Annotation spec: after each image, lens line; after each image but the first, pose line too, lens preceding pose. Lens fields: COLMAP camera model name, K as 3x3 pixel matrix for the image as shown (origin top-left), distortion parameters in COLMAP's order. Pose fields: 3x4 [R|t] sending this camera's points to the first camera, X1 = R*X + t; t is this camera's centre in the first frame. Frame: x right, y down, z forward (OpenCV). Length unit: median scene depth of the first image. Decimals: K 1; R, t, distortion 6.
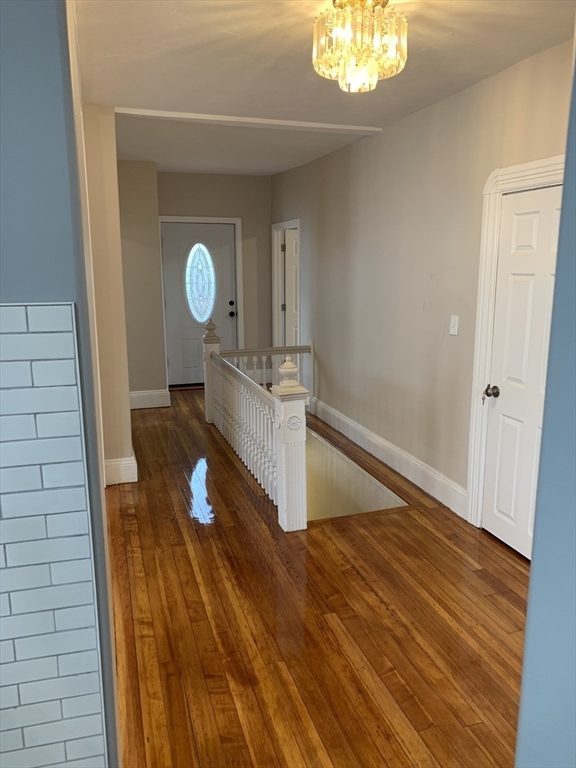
lens RADIAL K [[586.1, 0, 288.0], [0, 586.1, 384.0], [0, 0, 1]] dist [0.004061, 0.008224]
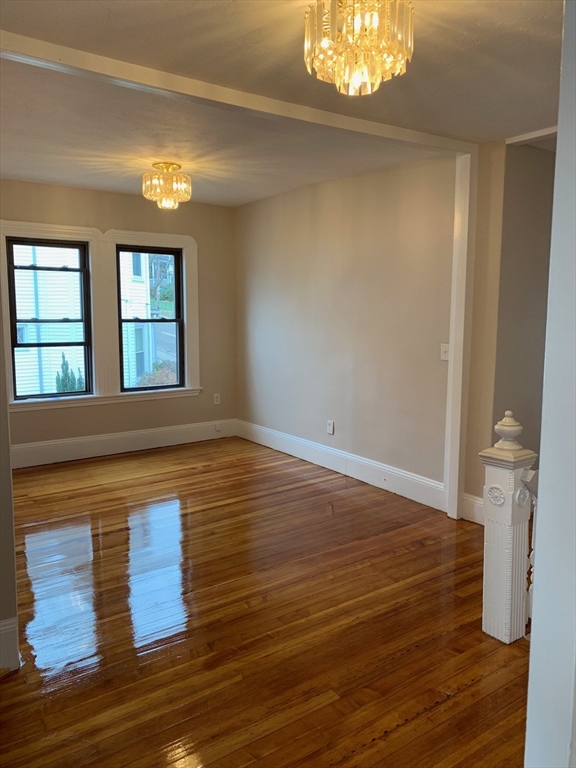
lens RADIAL K [[586.1, 0, 288.0], [0, 586.1, 384.0], [0, 0, 1]] dist [0.004061, 0.008224]
pose [[0.316889, 0.133379, -0.939037, 0.783480], [-0.197150, 0.977701, 0.072340, -0.099691], [0.927746, 0.162207, 0.336119, 0.561956]]
